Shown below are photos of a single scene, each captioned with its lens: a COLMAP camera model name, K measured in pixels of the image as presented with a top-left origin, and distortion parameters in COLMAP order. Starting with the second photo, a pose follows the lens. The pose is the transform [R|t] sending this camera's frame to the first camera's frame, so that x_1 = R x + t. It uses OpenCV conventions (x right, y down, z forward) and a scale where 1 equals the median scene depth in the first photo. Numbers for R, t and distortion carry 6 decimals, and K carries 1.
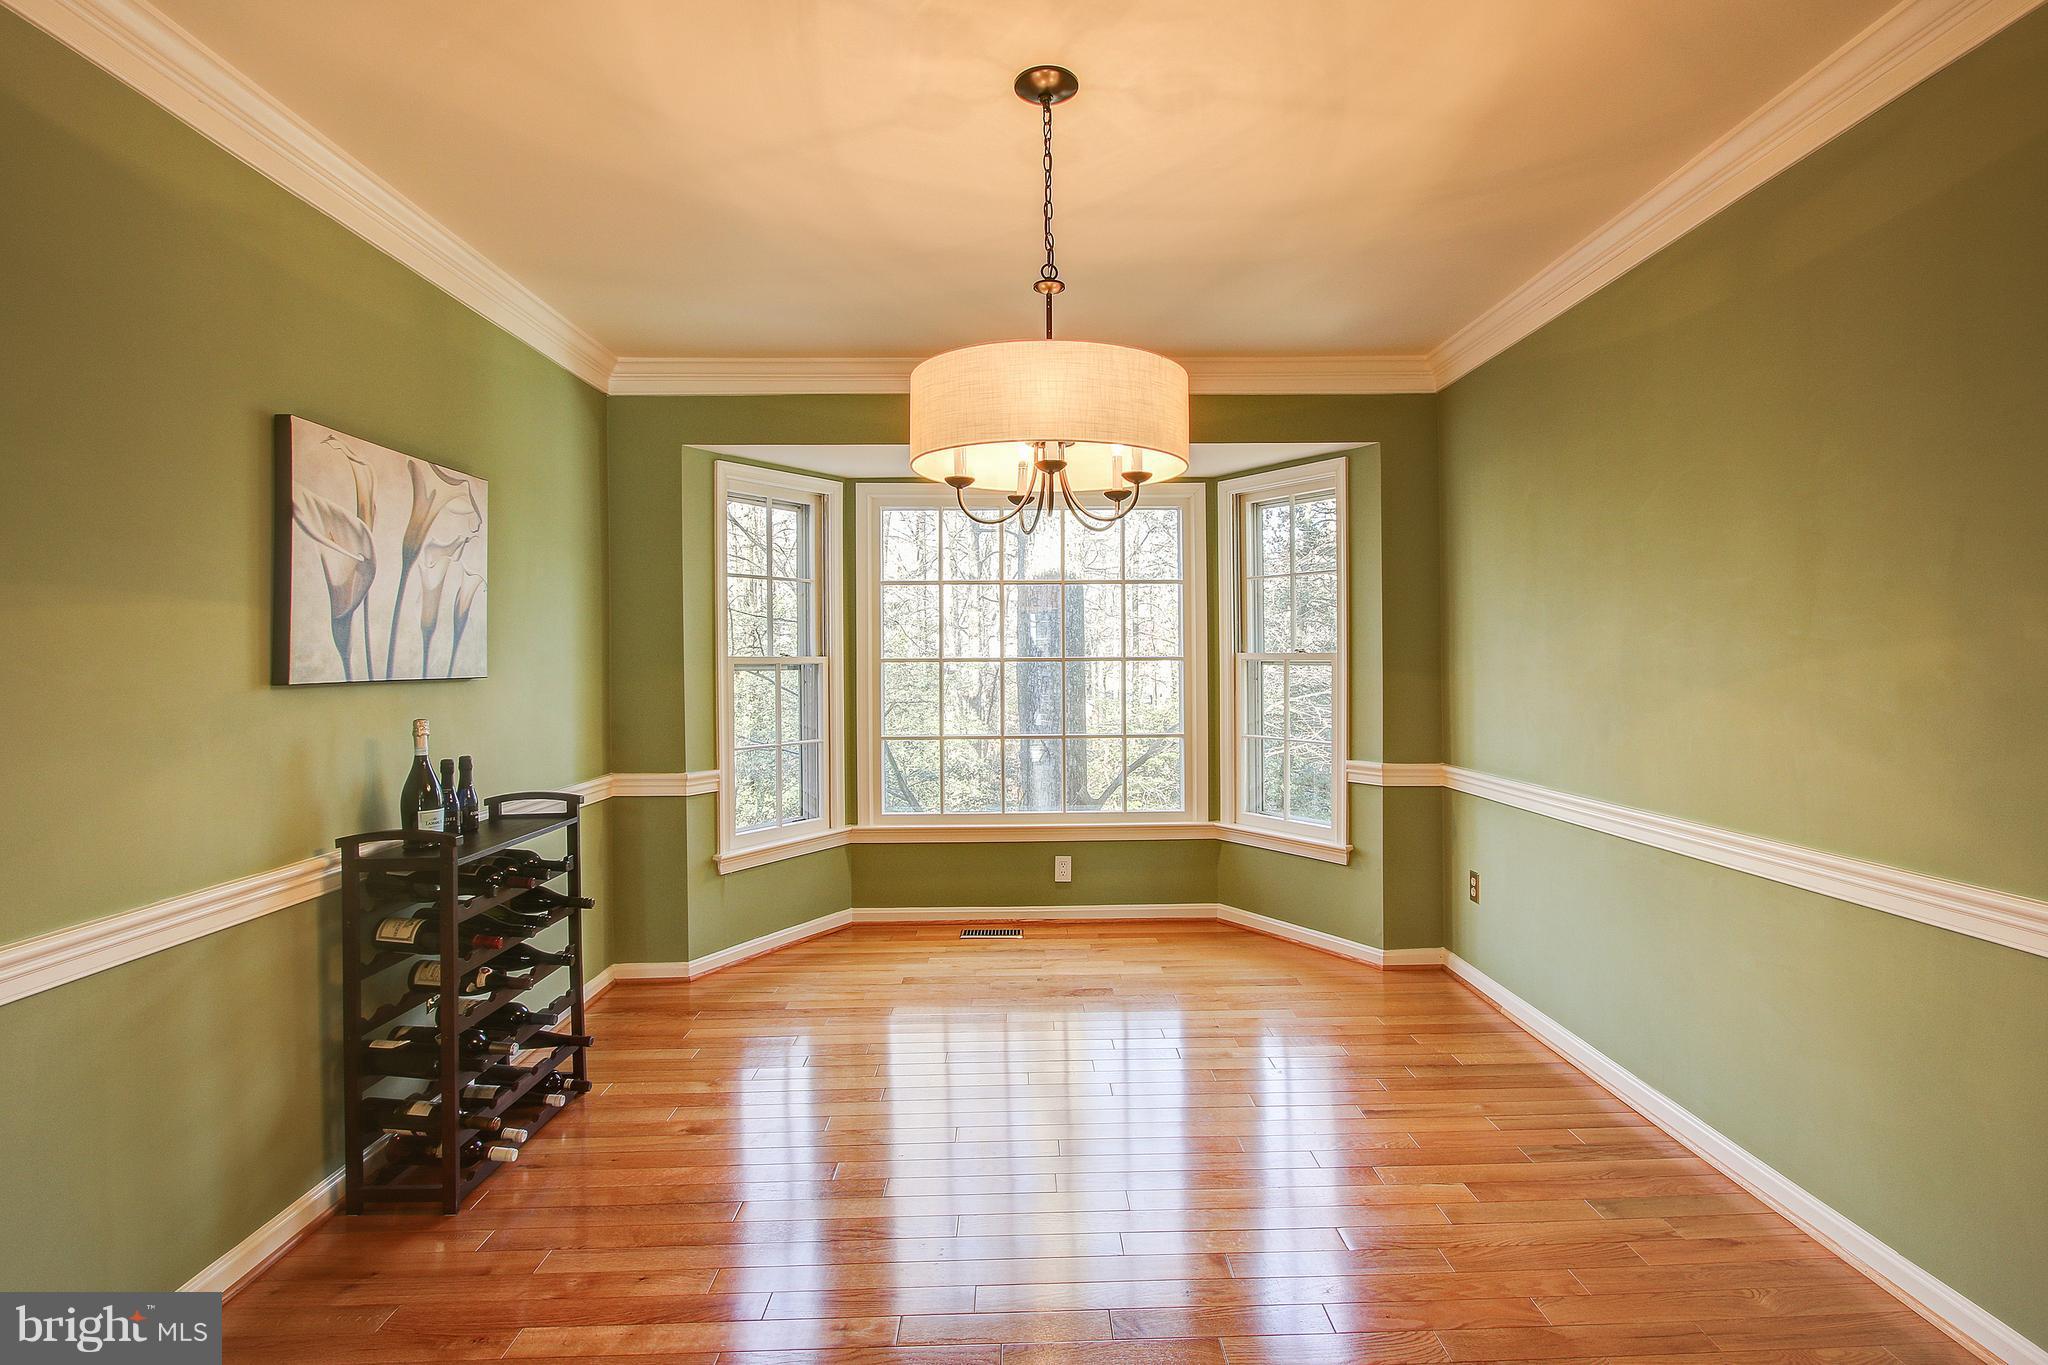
lens RADIAL K [[966.6, 0, 1030.8], [0, 966.6, 672.4], [0, 0, 1]] dist [-0.016727, 0.003192]
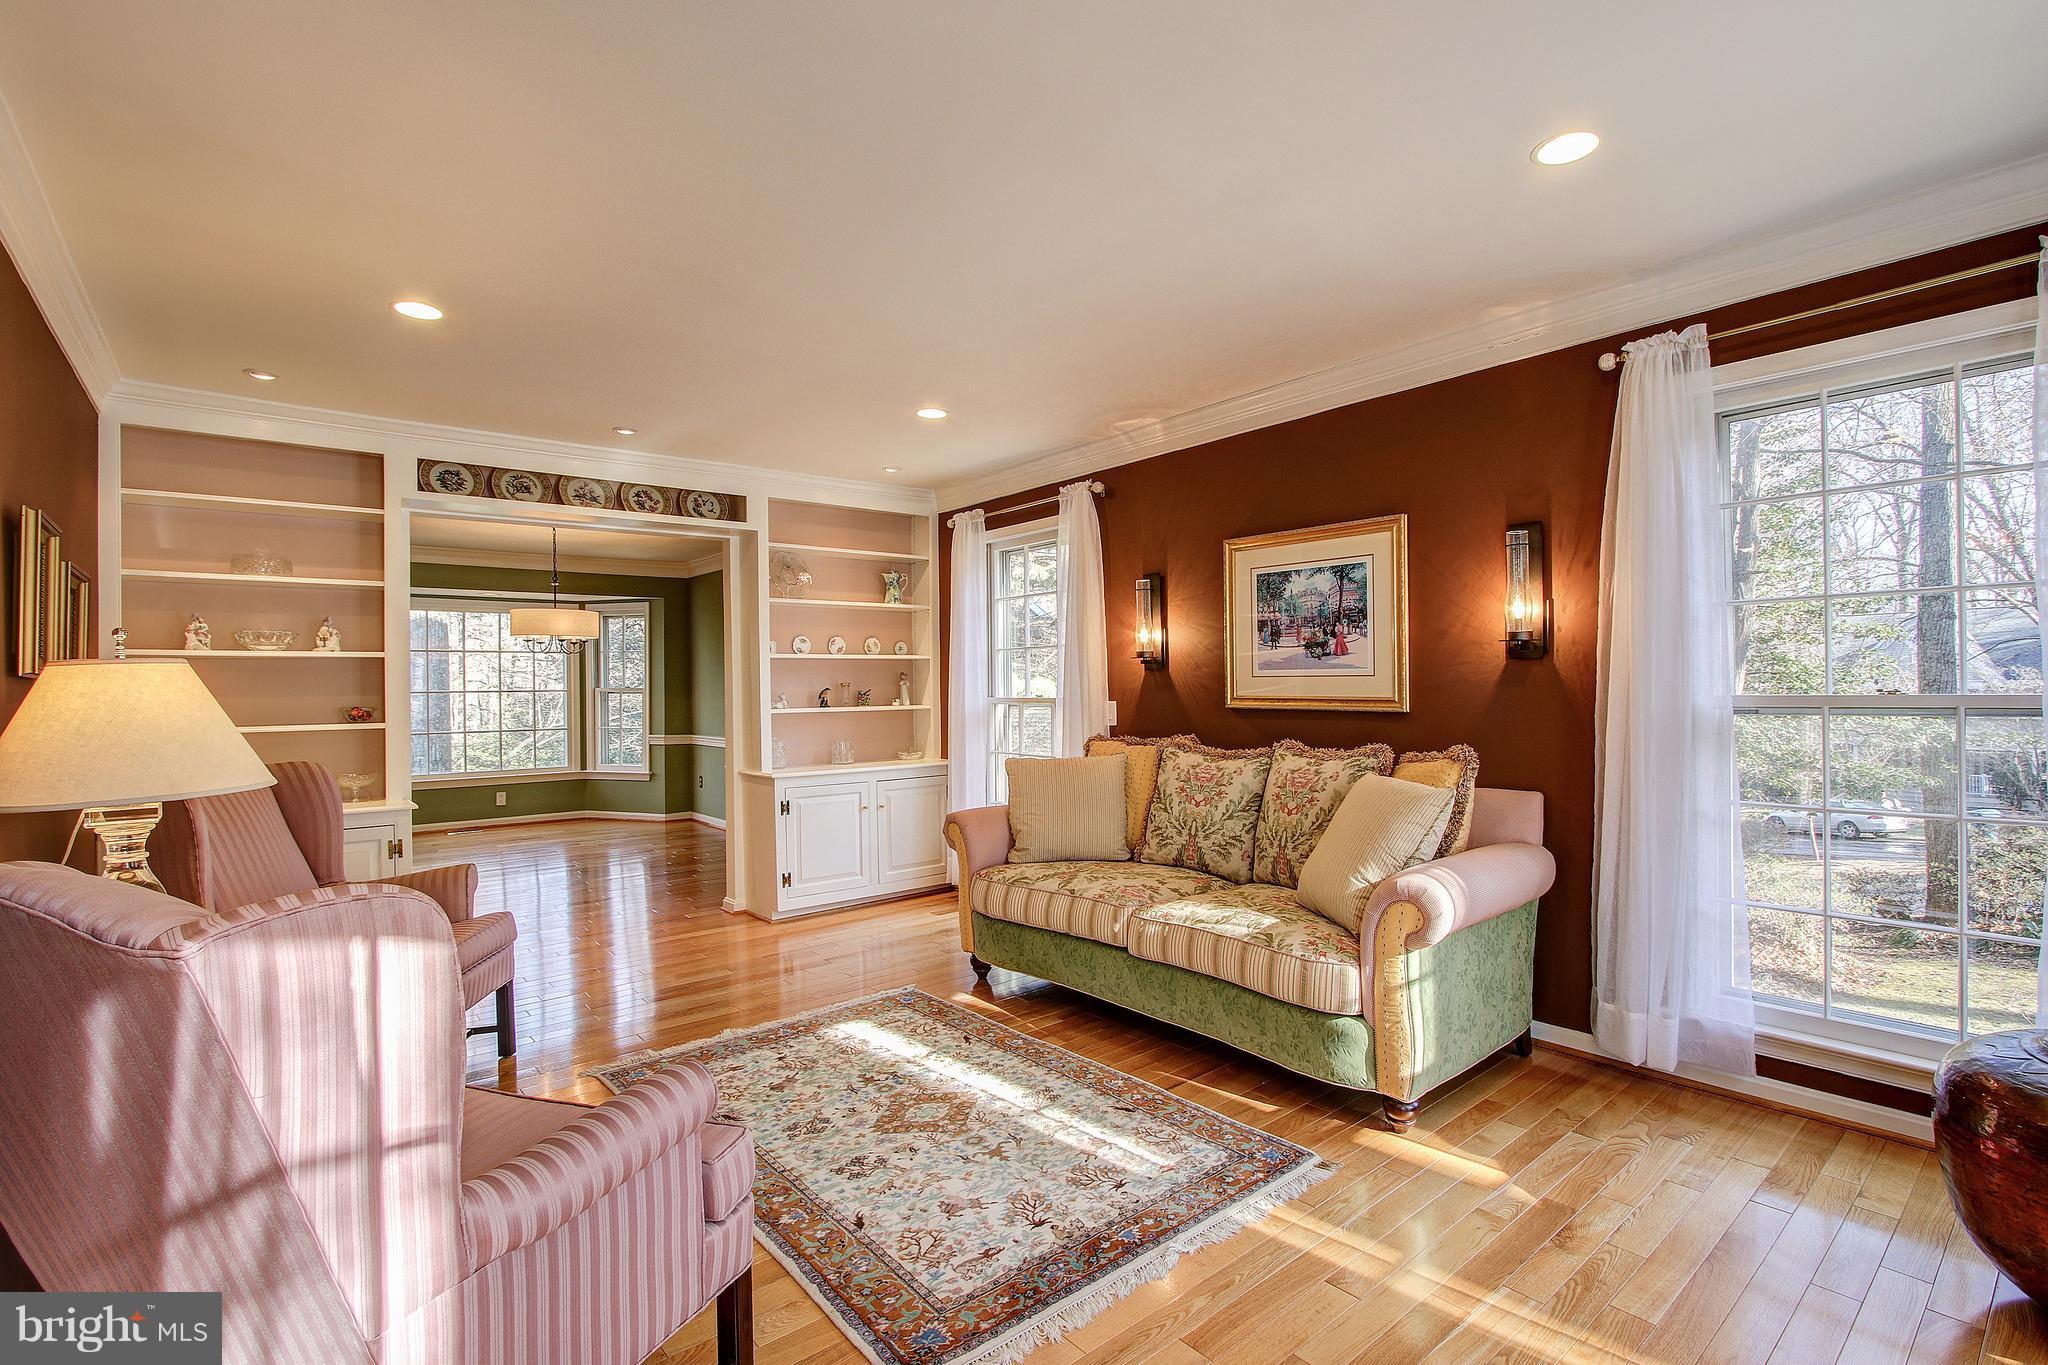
lens RADIAL K [[948.2, 0, 1029.1], [0, 948.2, 686.0], [0, 0, 1]] dist [-0.006136, -0.001330]
pose [[0.774944, -0.000797, 0.632030, -0.391905], [0.010615, 0.999875, -0.011755, 0.010871], [-0.631941, 0.015818, 0.774855, -1.306725]]
